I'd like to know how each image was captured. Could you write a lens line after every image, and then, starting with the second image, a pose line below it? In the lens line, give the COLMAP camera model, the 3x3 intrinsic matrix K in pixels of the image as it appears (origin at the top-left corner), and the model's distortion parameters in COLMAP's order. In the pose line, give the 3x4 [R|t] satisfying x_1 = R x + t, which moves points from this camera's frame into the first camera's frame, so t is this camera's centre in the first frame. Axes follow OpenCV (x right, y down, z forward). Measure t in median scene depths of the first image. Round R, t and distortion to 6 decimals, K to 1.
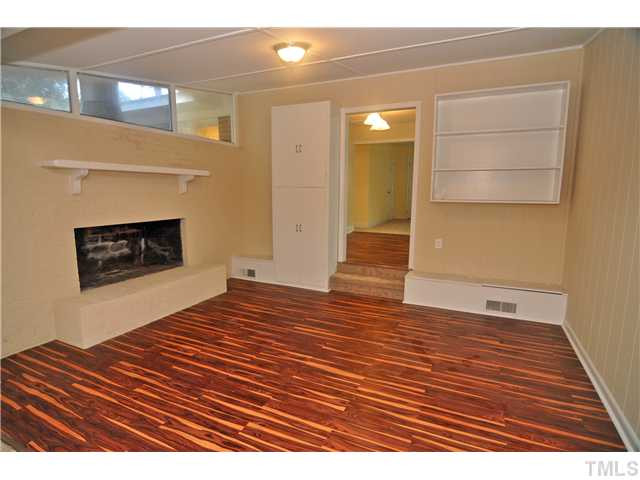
lens RADIAL K [[345.0, 0, 320.0], [0, 345.0, 239.5], [0, 0, 1]] dist [0.001892, 0.000145]
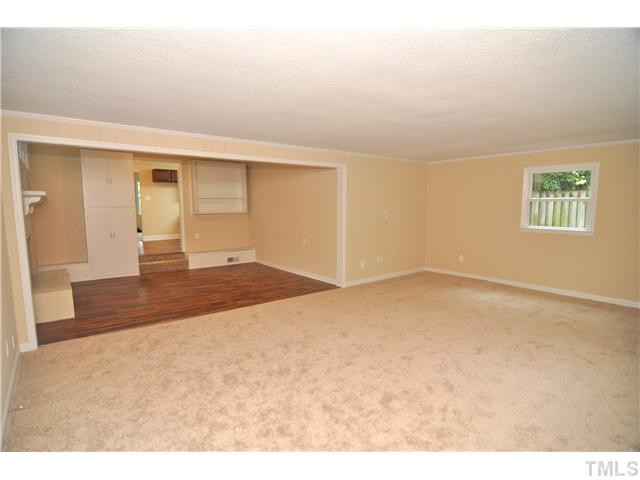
lens RADIAL K [[345.0, 0, 319.8], [0, 345.0, 240.2], [0, 0, 1]] dist [0.001892, 0.000145]
pose [[0.439394, -0.105959, 0.892023, -1.104419], [0.133205, 0.989726, 0.051950, 0.027883], [-0.888363, 0.095996, 0.448994, -0.460413]]
